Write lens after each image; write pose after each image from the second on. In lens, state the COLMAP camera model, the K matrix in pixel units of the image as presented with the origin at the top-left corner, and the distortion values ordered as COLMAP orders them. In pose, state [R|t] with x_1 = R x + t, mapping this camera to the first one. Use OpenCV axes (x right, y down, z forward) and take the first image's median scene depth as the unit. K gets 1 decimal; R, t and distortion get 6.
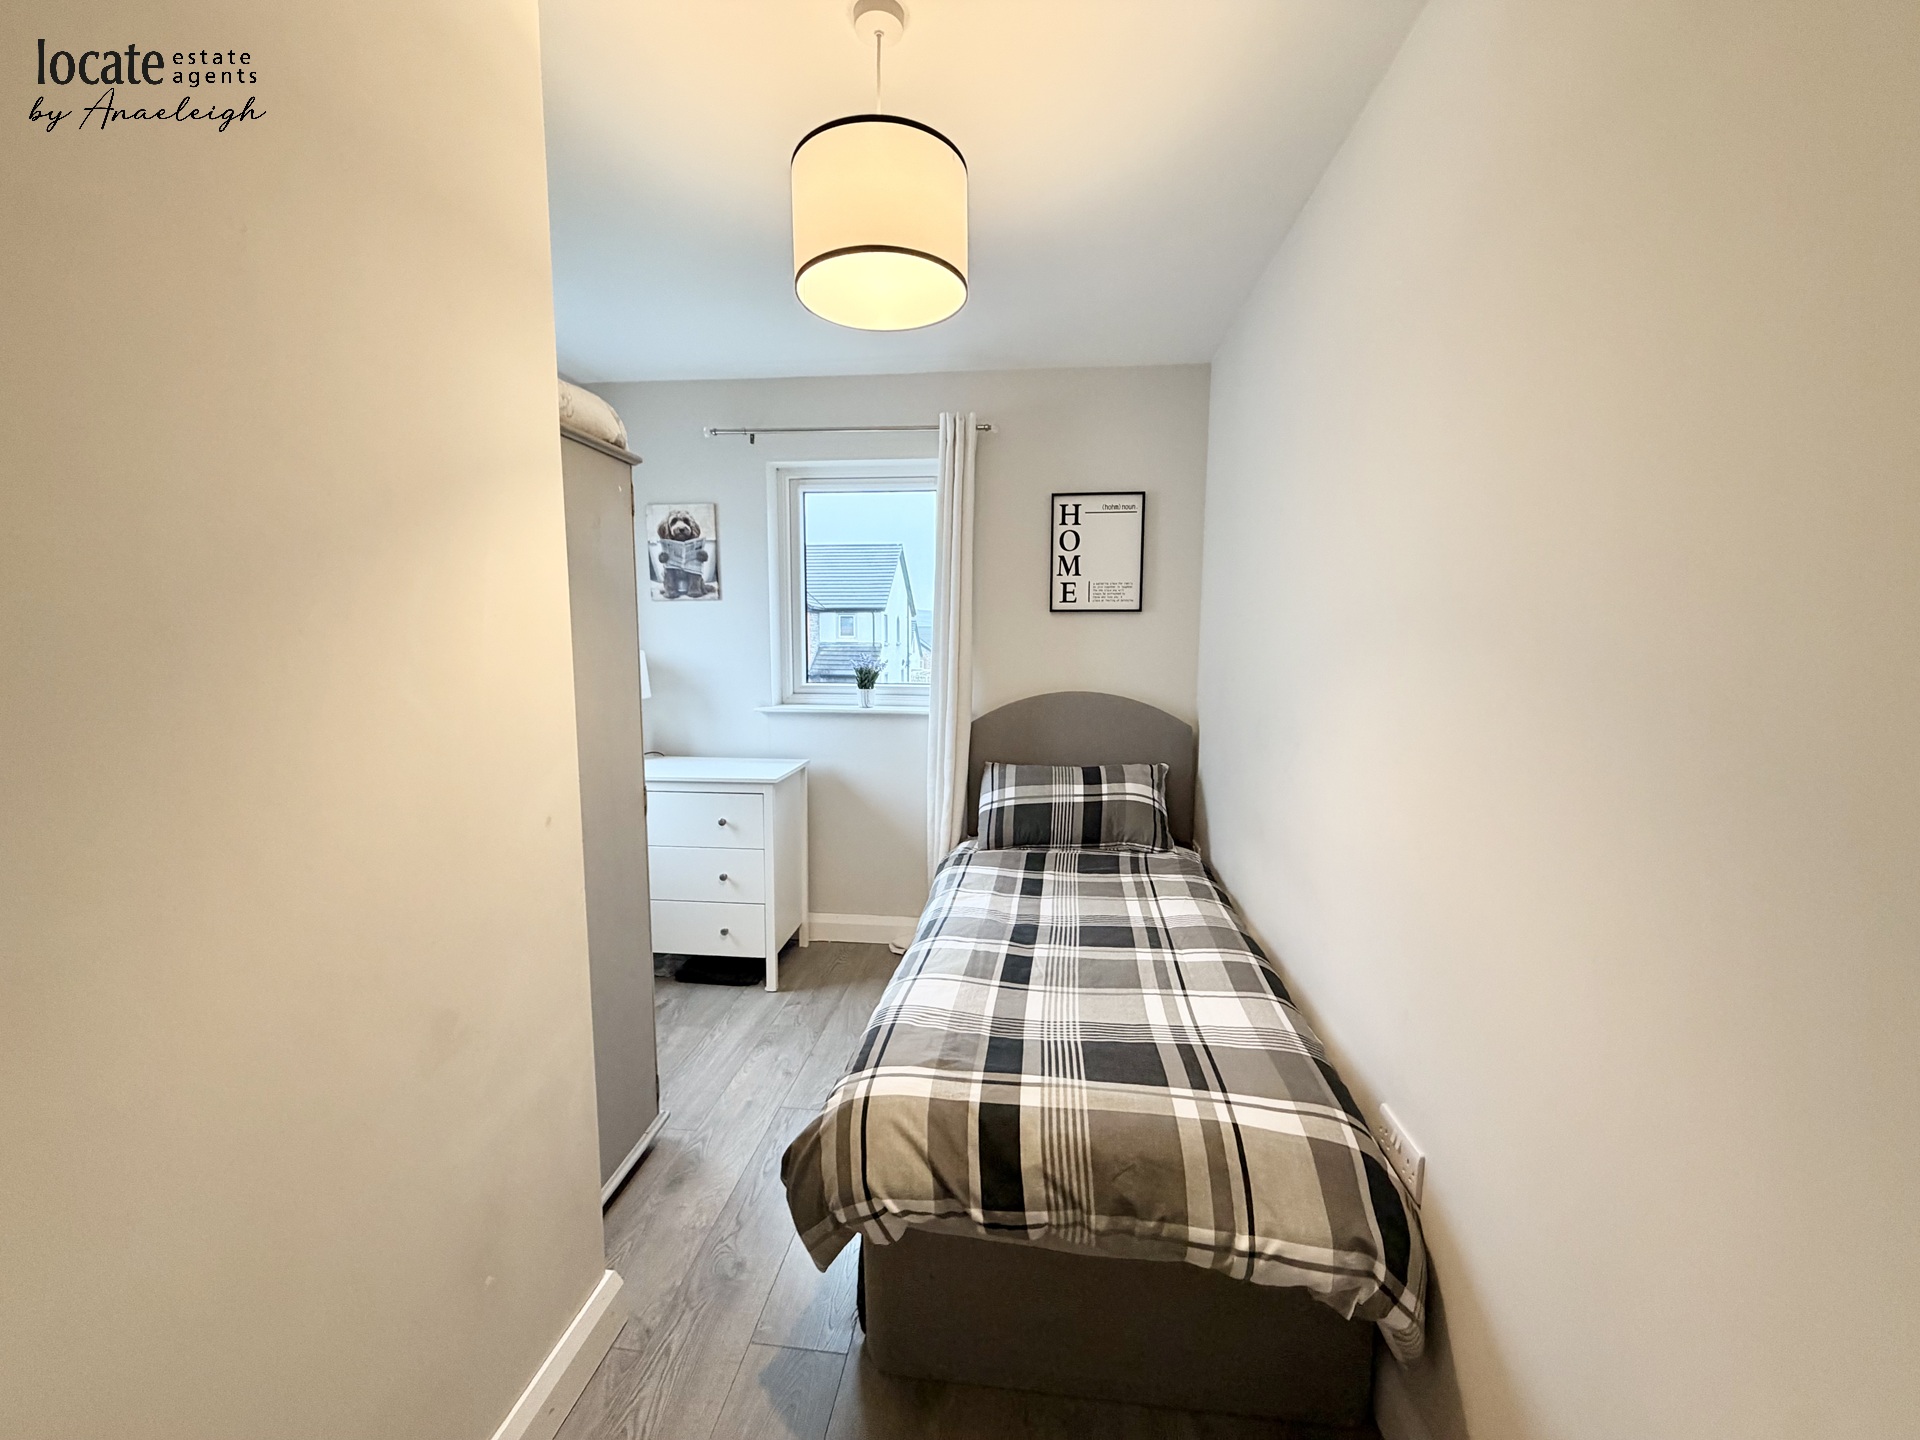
lens RADIAL K [[768.2, 0, 956.7], [0, 768.2, 726.0], [0, 0, 1]] dist [0.000462, 0.000440]
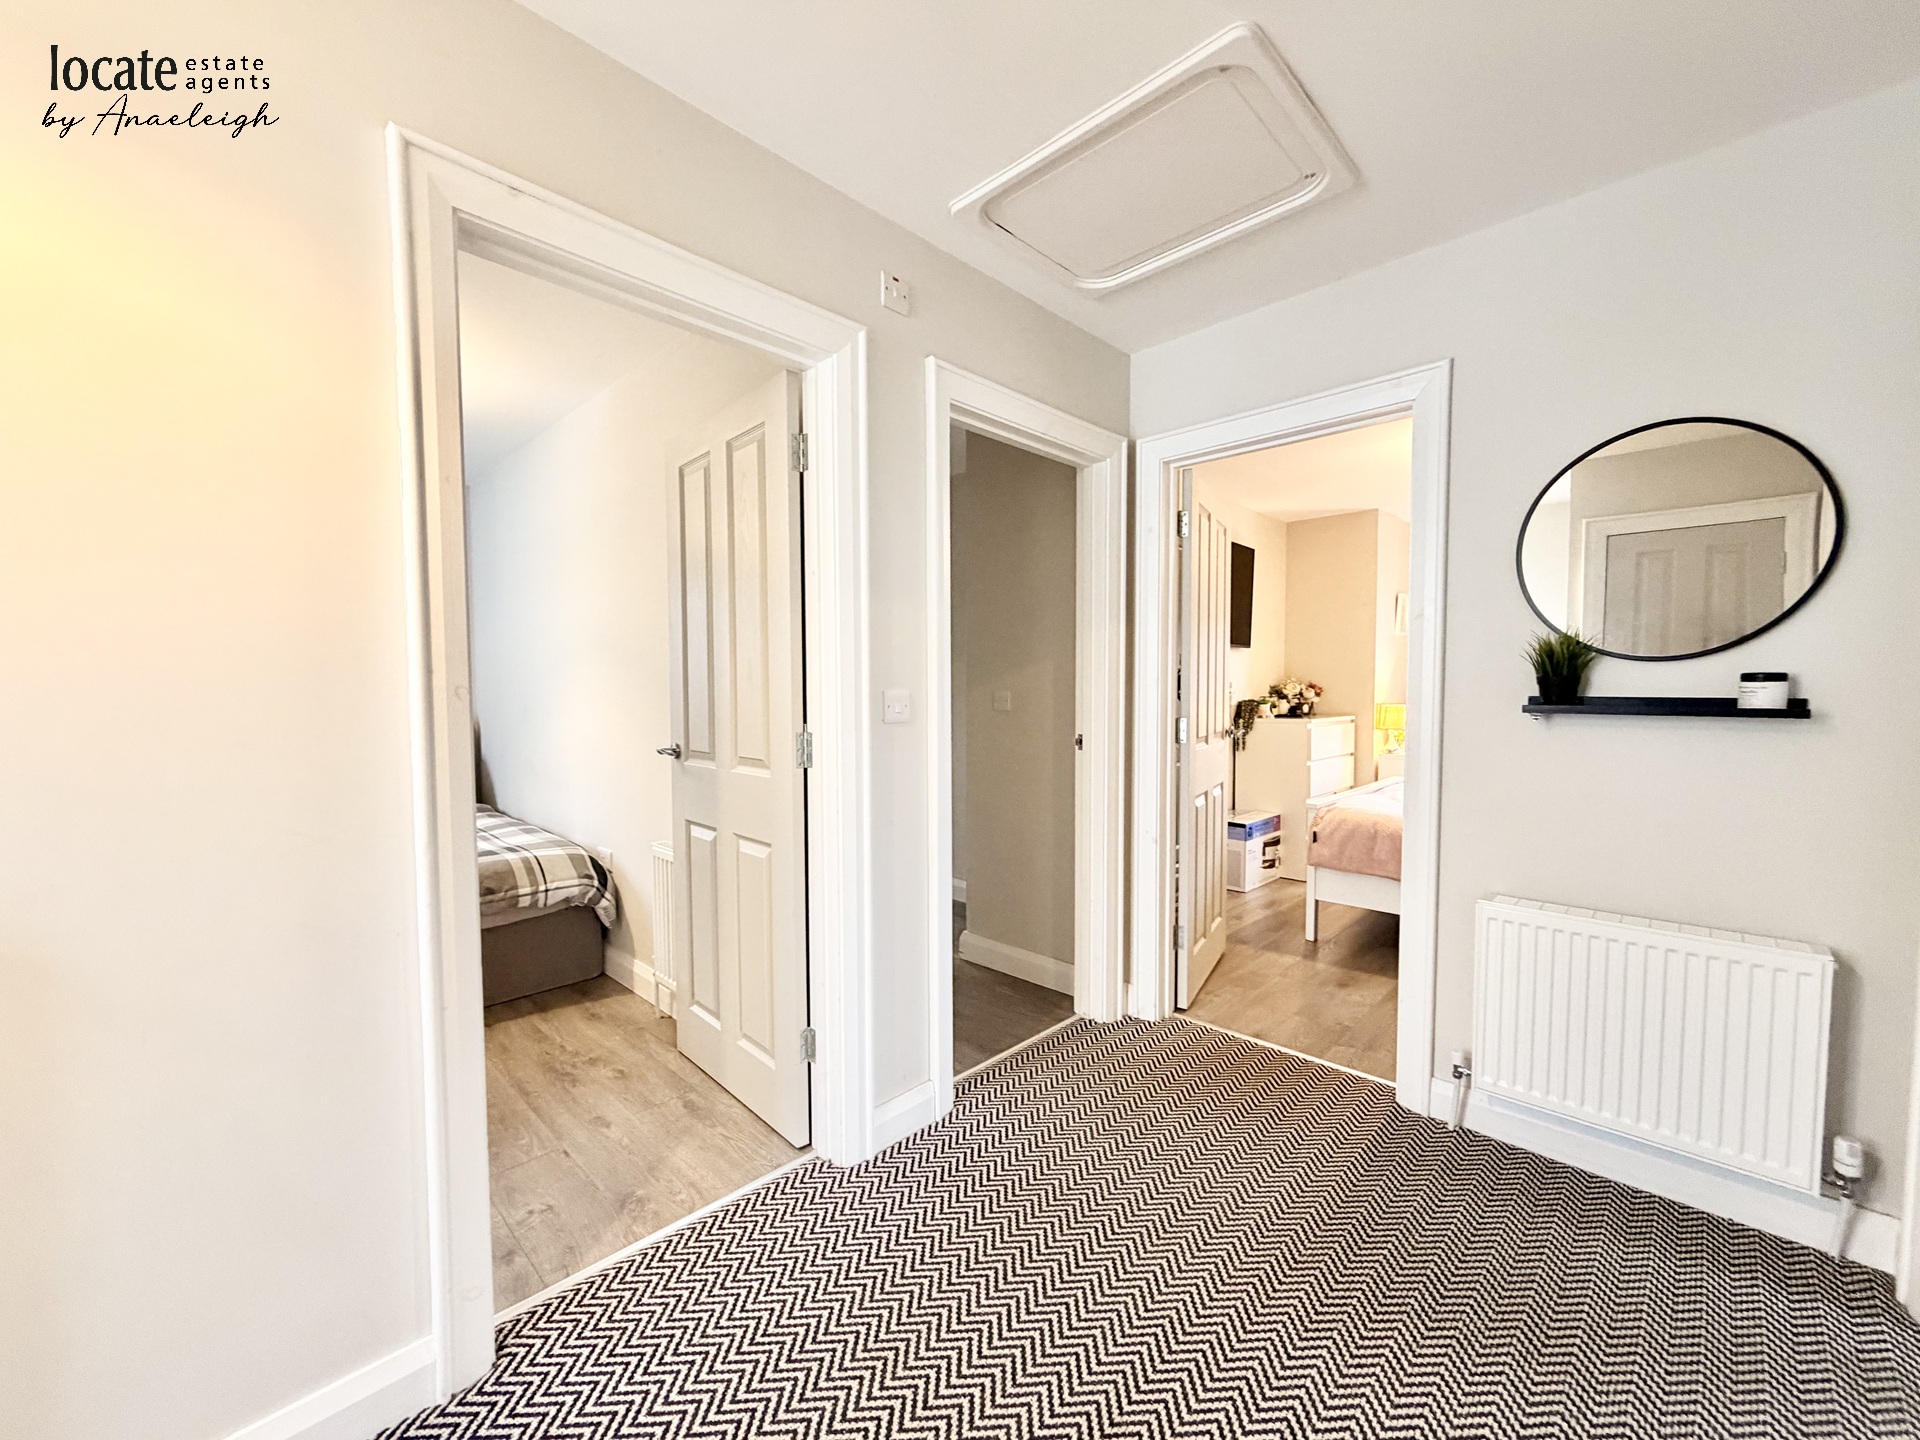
lens RADIAL K [[768.2, 0, 956.7], [0, 768.2, 726.0], [0, 0, 1]] dist [0.000462, 0.000440]
pose [[0.605511, -0.045439, 0.794539, -0.778600], [0.101078, 0.994675, -0.020146, 0.327204], [-0.789392, 0.092509, 0.606879, -1.643013]]
